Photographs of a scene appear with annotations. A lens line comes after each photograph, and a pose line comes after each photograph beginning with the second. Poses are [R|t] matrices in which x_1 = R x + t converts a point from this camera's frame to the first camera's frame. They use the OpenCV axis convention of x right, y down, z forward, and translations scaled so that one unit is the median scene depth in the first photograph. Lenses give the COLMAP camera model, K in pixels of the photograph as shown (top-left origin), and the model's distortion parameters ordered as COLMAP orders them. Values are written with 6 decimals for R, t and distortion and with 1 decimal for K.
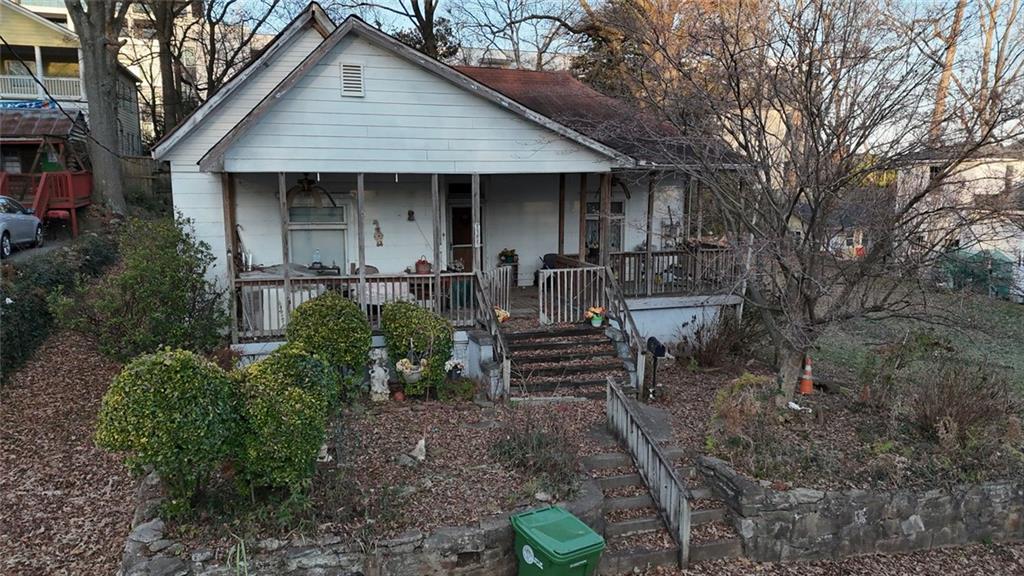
lens RADIAL K [[736.0, 0, 512.0], [0, 736.0, 288.0], [0, 0, 1]] dist [0.091059, -0.093282]
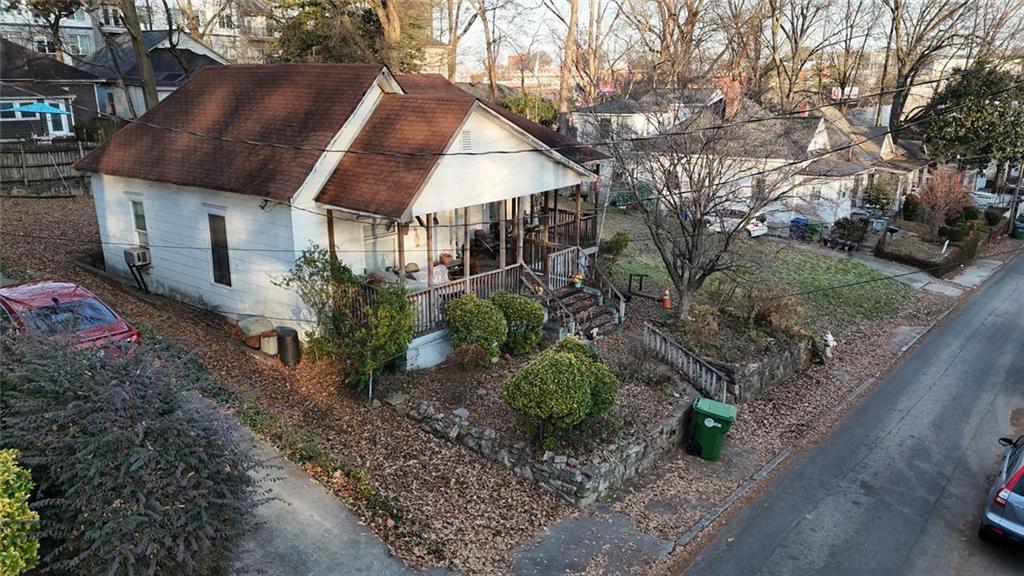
lens RADIAL K [[736.0, 0, 512.0], [0, 736.0, 288.0], [0, 0, 1]] dist [0.091059, -0.093282]
pose [[0.863425, -0.143762, 0.483560, -0.785020], [0.079442, 0.985323, 0.151087, -0.197657], [-0.498183, -0.092037, 0.862173, -0.242977]]
